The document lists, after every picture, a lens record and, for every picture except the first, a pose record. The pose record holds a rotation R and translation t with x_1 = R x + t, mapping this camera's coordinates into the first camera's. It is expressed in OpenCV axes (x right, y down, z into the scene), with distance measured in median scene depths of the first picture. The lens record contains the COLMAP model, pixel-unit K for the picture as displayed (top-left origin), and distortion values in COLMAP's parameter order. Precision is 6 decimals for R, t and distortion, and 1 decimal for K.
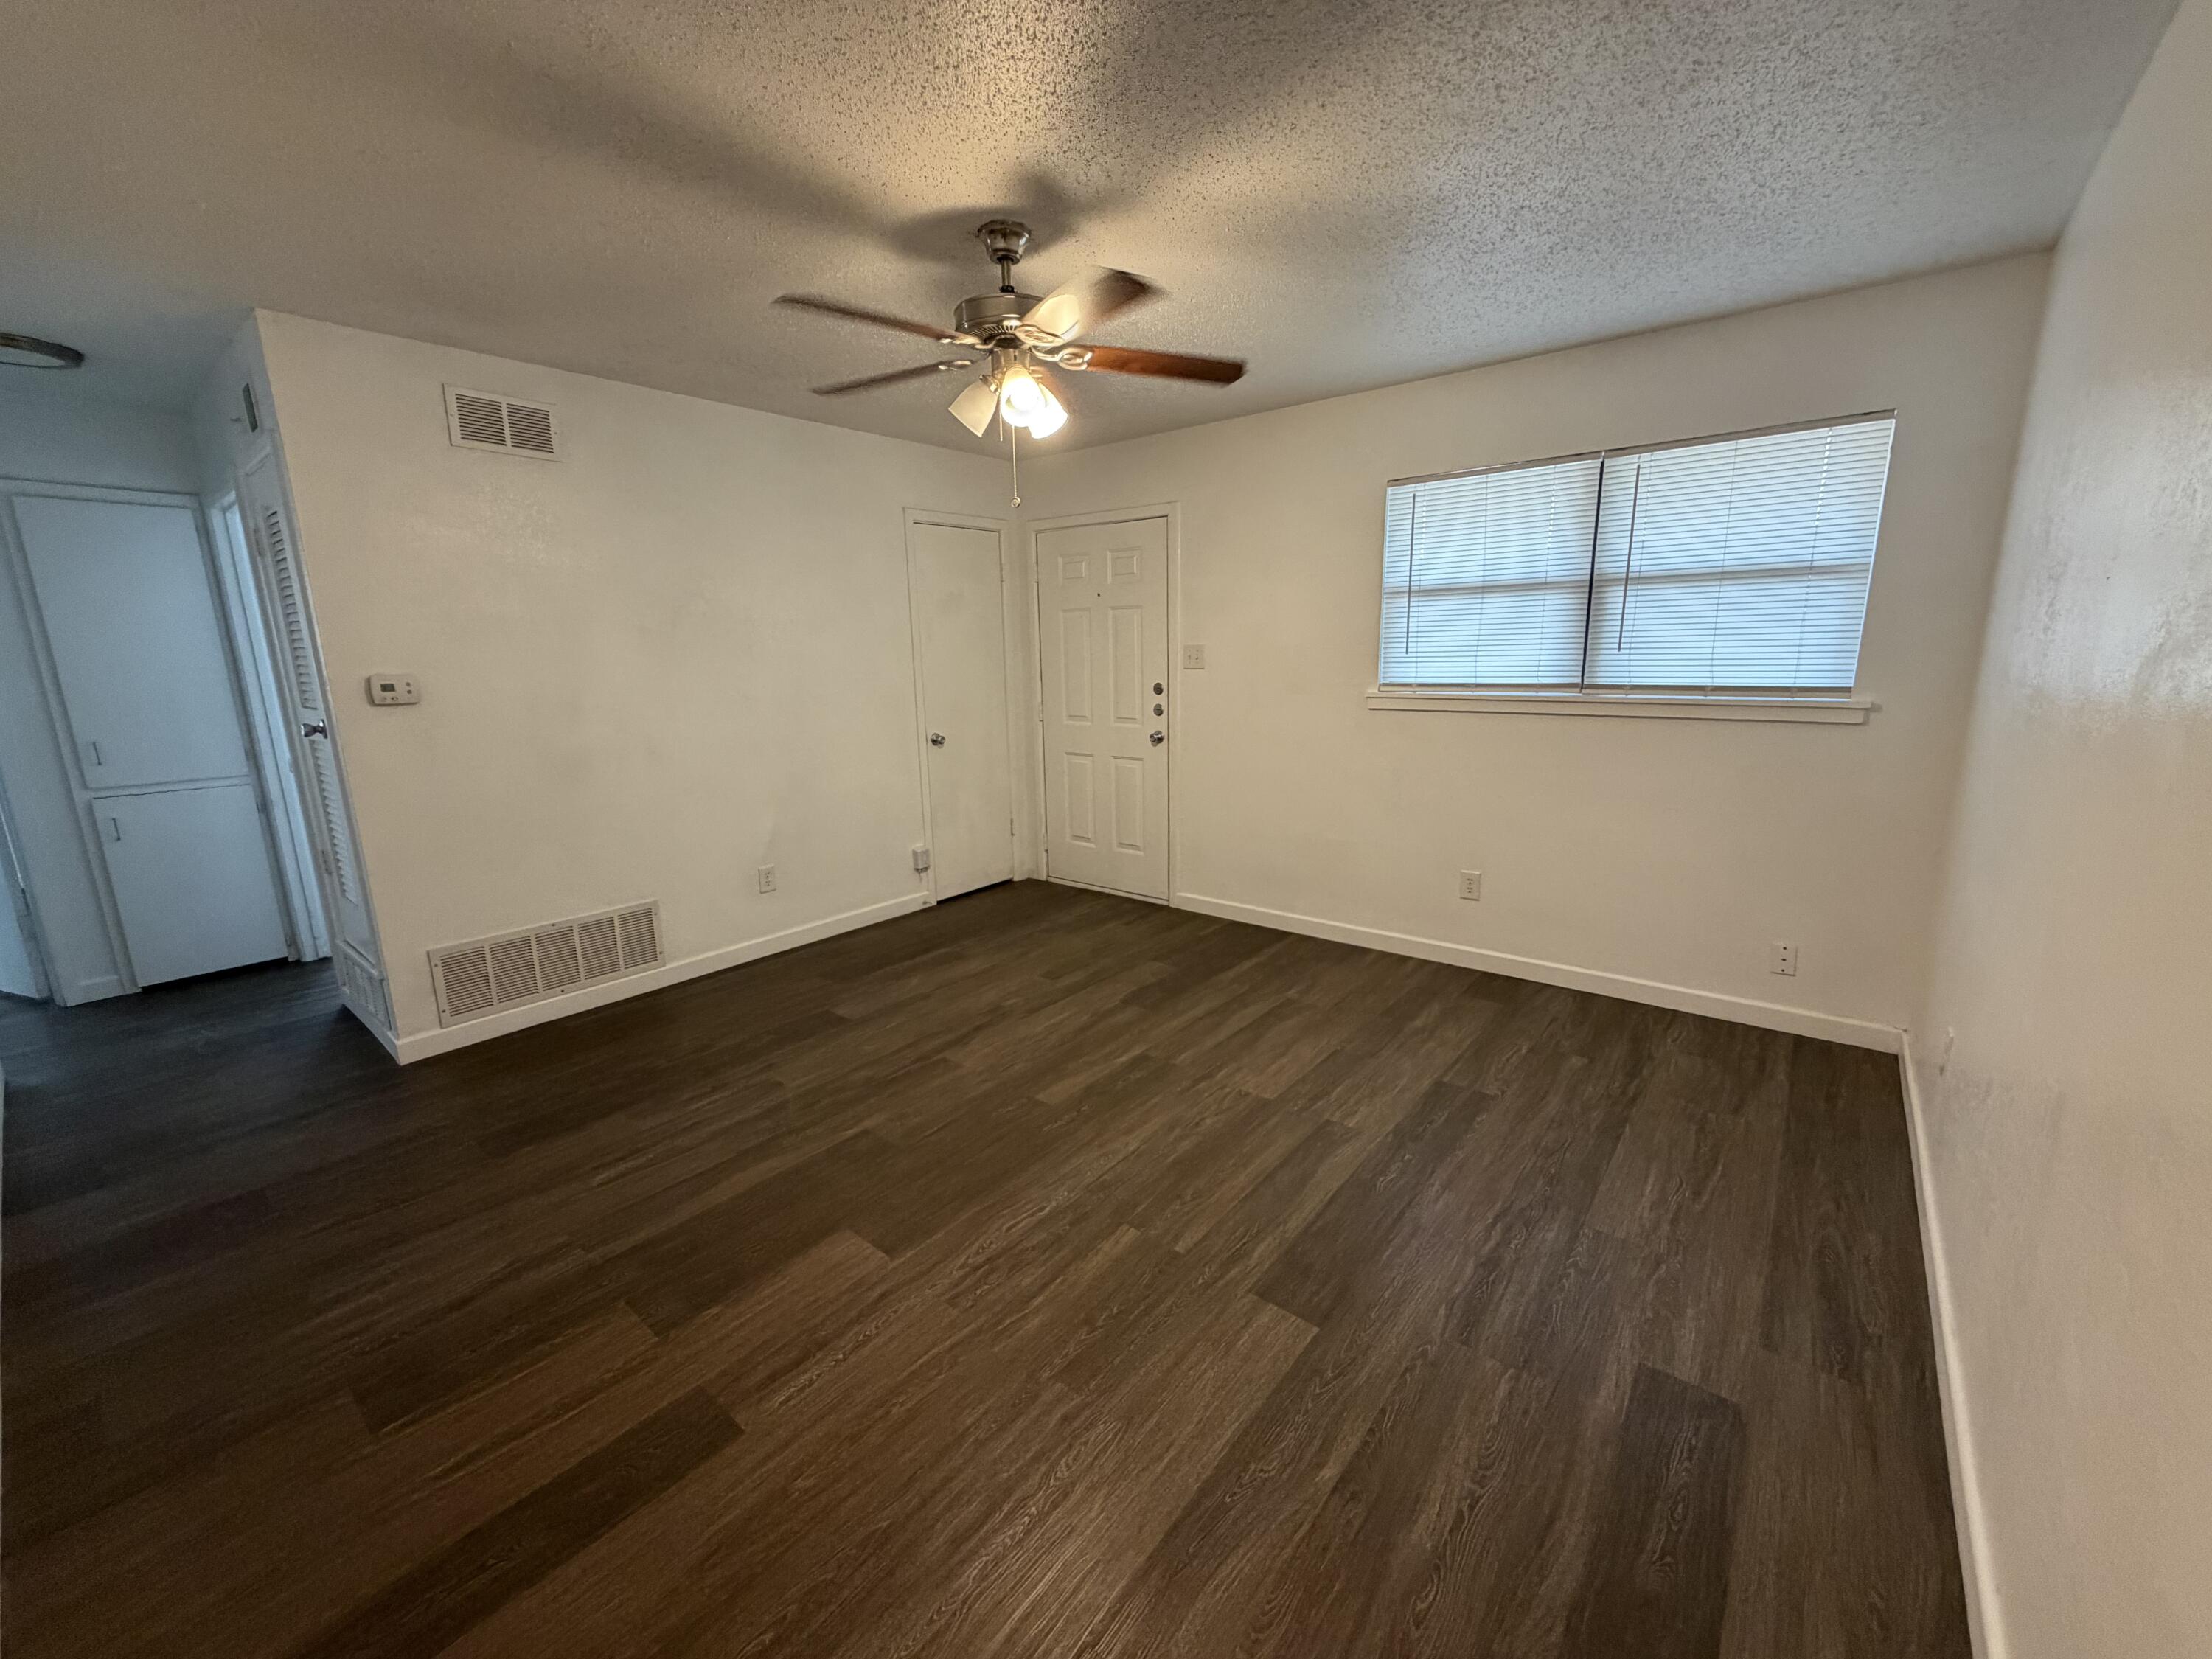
lens RADIAL K [[887.2, 0, 1107.8], [0, 887.2, 829.4], [0, 0, 1]] dist [-0.001804, -0.000329]
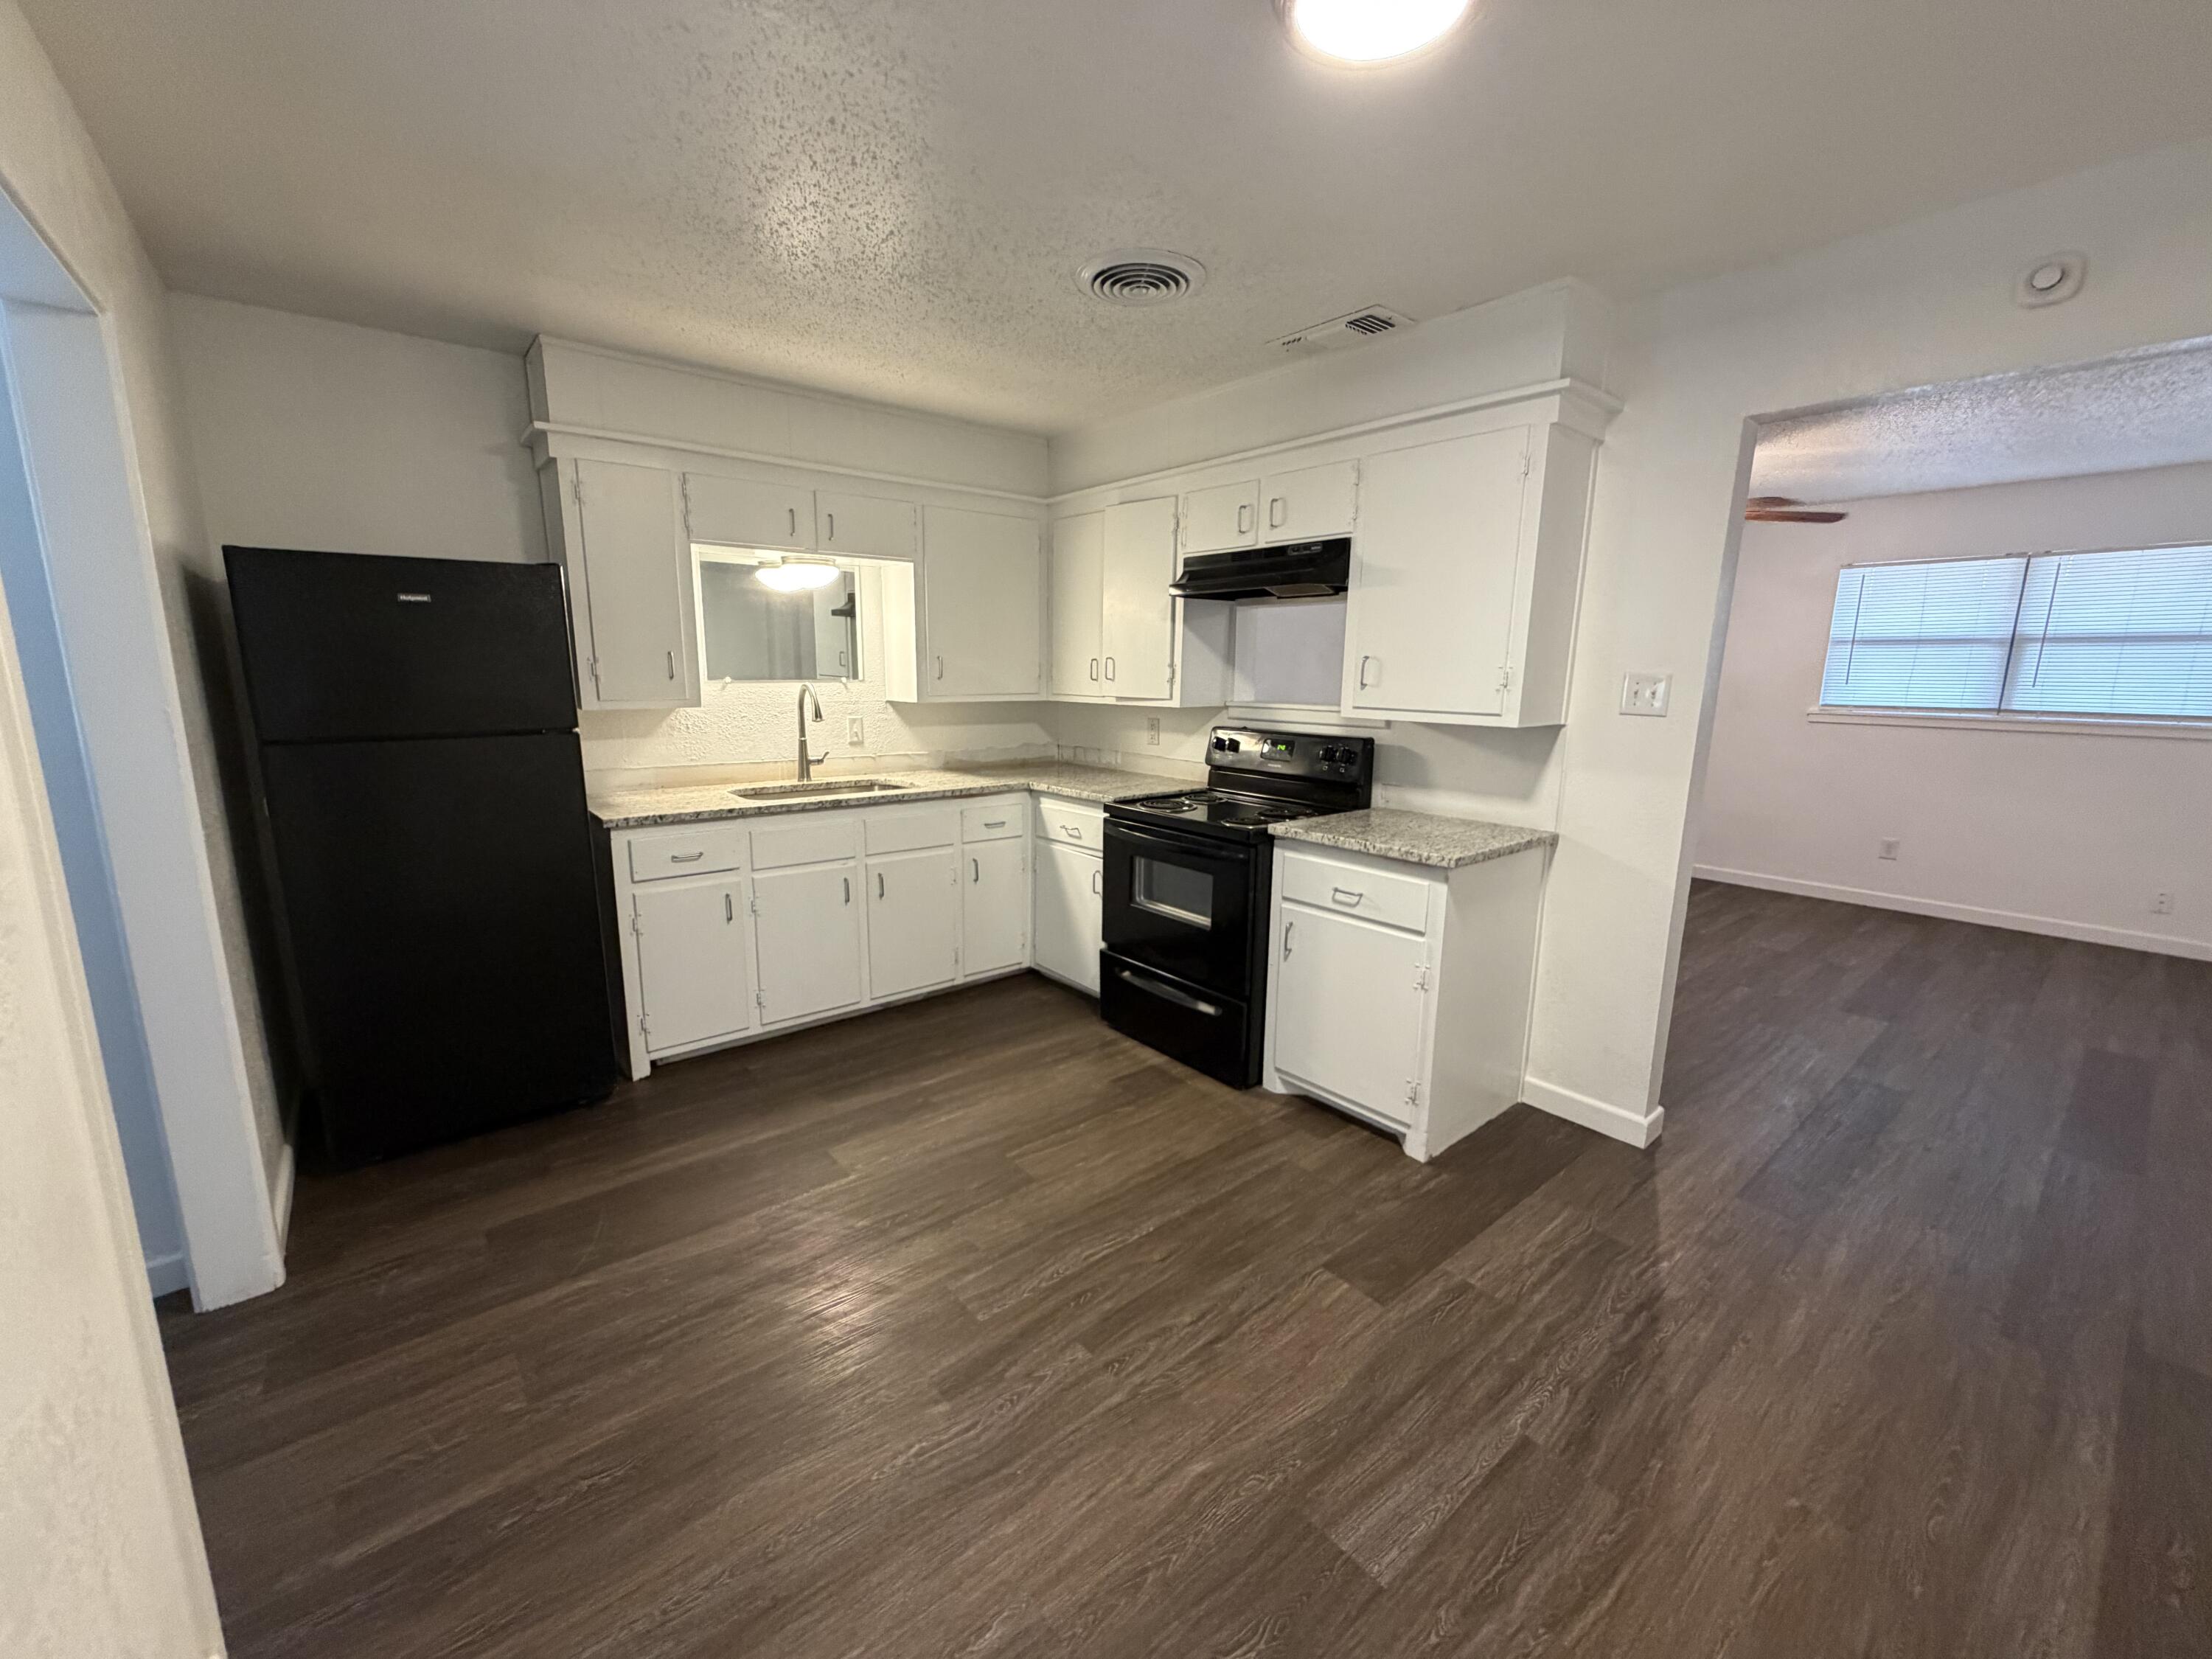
lens RADIAL K [[887.2, 0, 1104.0], [0, 887.2, 824.3], [0, 0, 1]] dist [-0.001804, -0.000329]
pose [[0.979111, 0.062343, -0.193532, -0.675311], [-0.066854, 0.997620, -0.016864, 0.163262], [0.192020, 0.029450, 0.980949, -0.775008]]
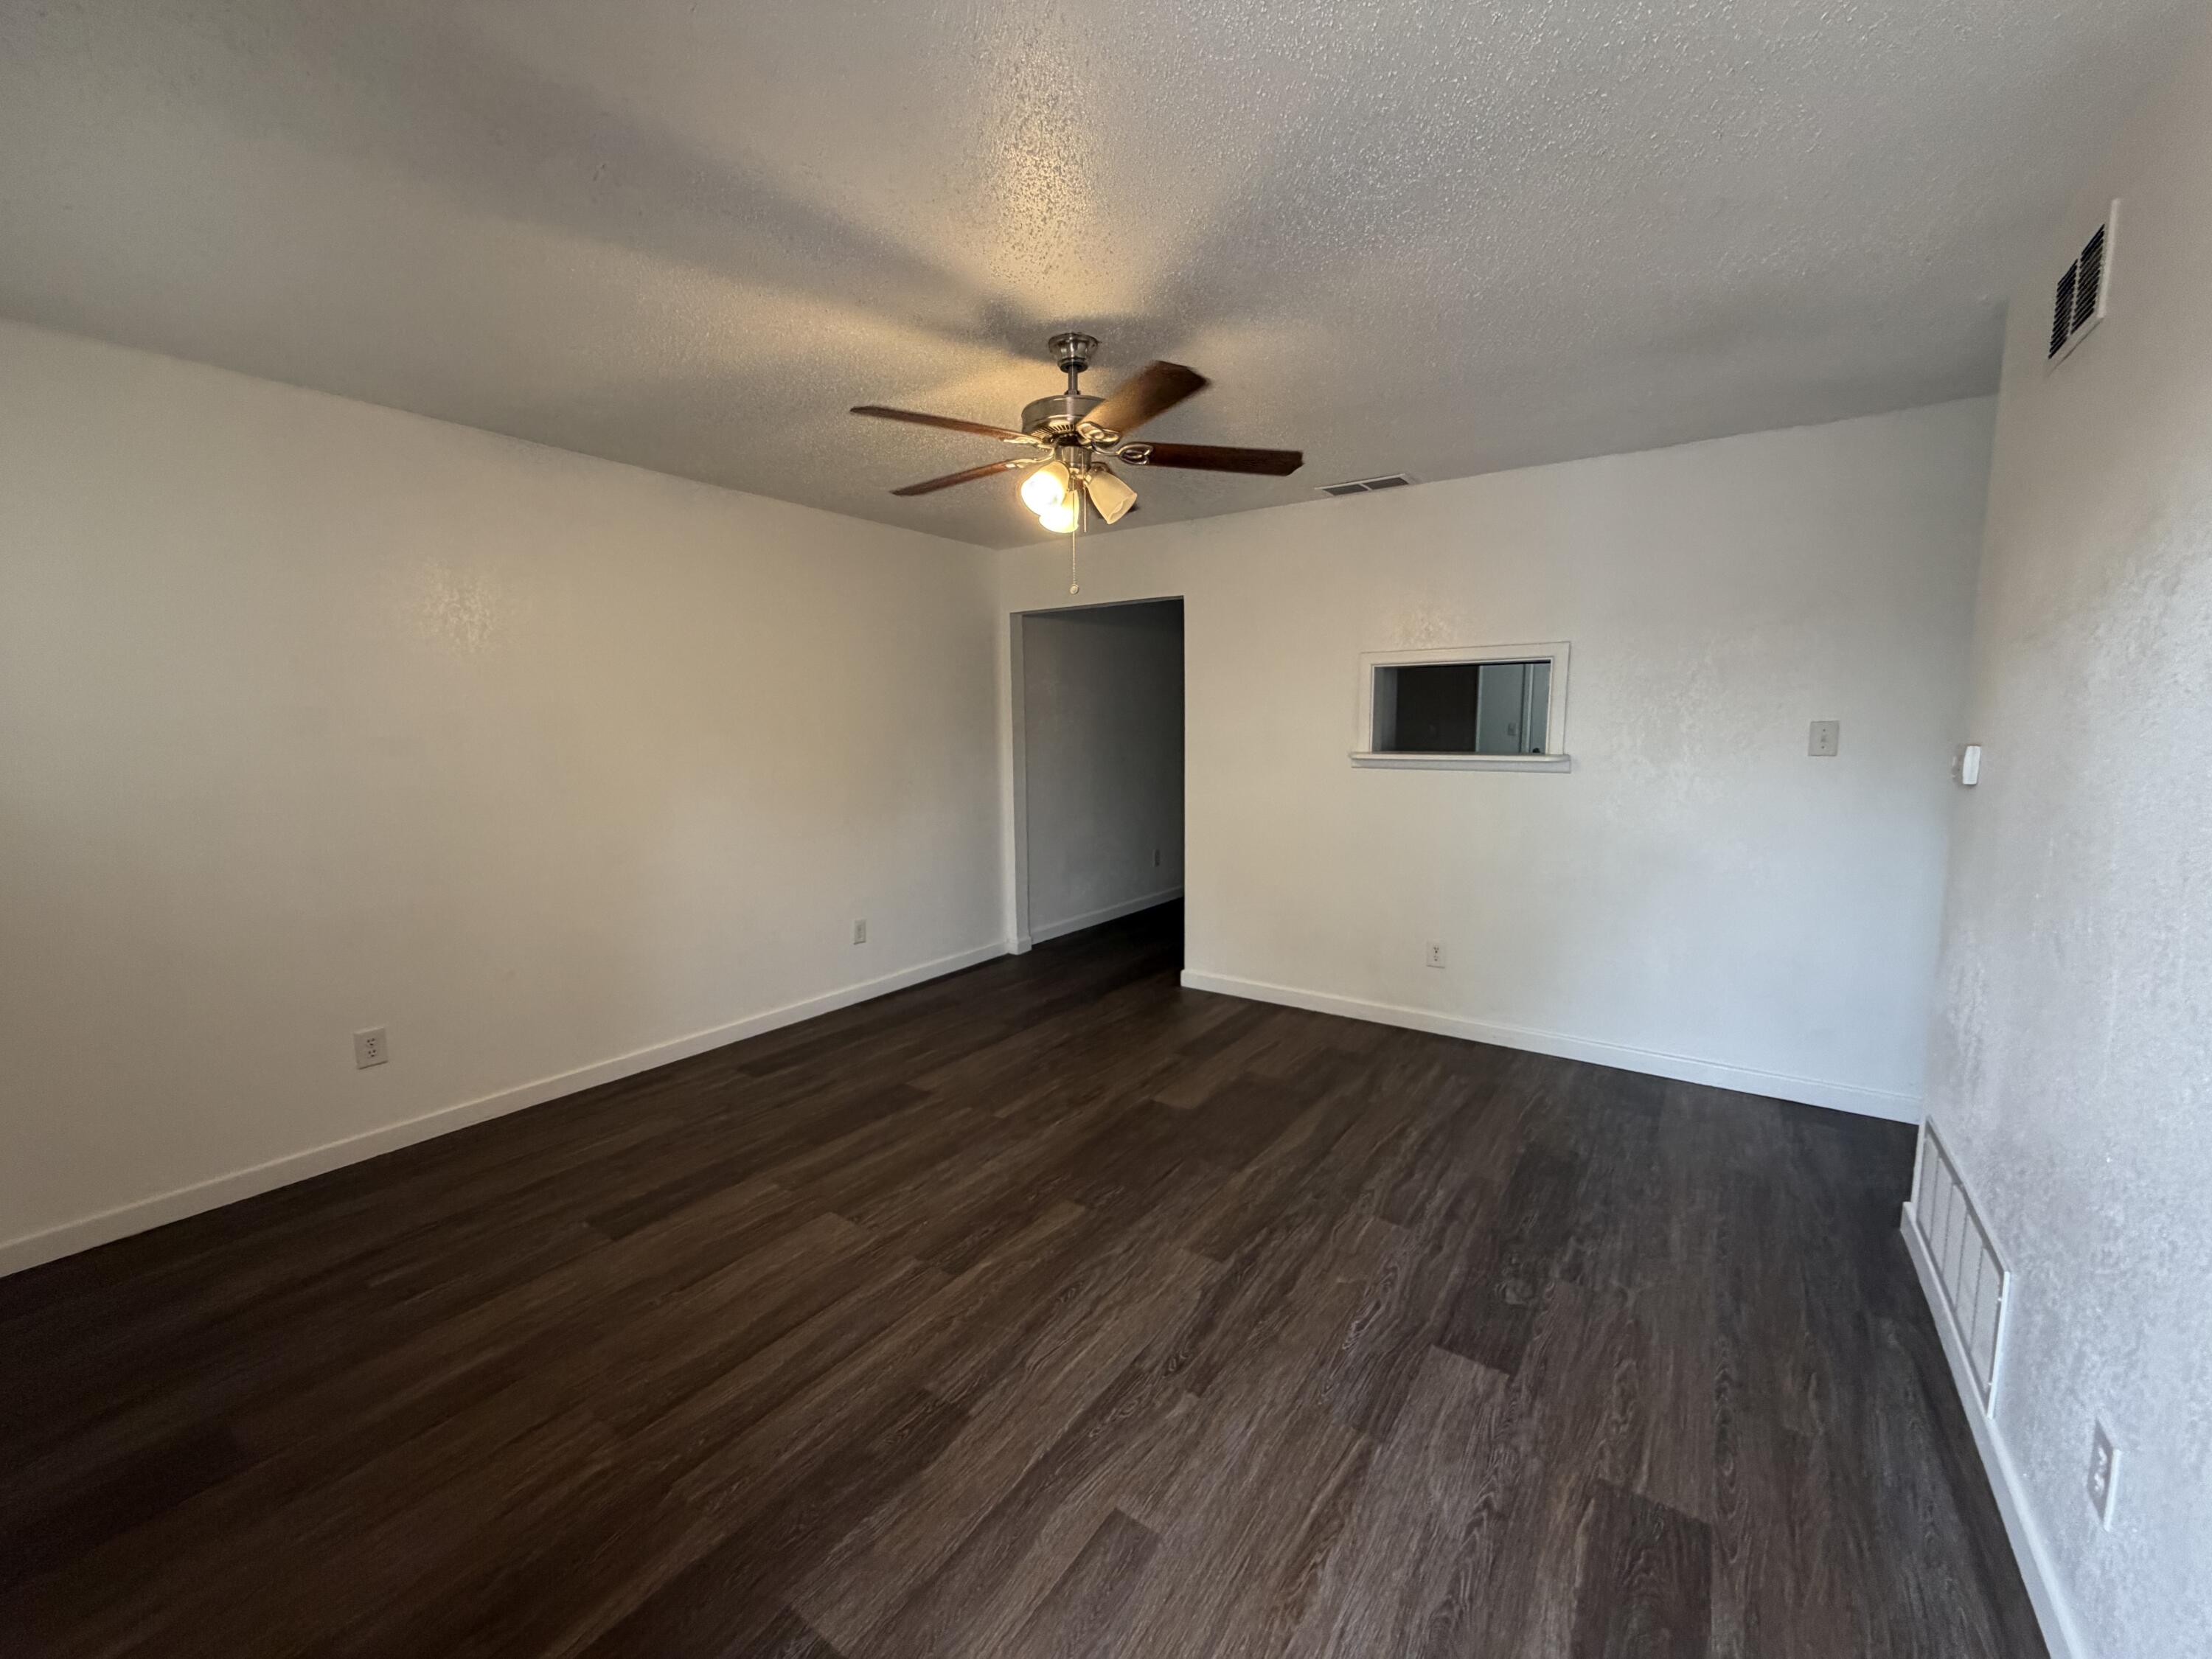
lens RADIAL K [[887.2, 0, 1107.2], [0, 887.2, 830.9], [0, 0, 1]] dist [-0.001804, -0.000329]
pose [[-0.997279, 0.031789, -0.066510, -0.050191], [0.009092, 0.948393, 0.316968, -0.333368], [0.073154, 0.315501, -0.946101, 1.606981]]
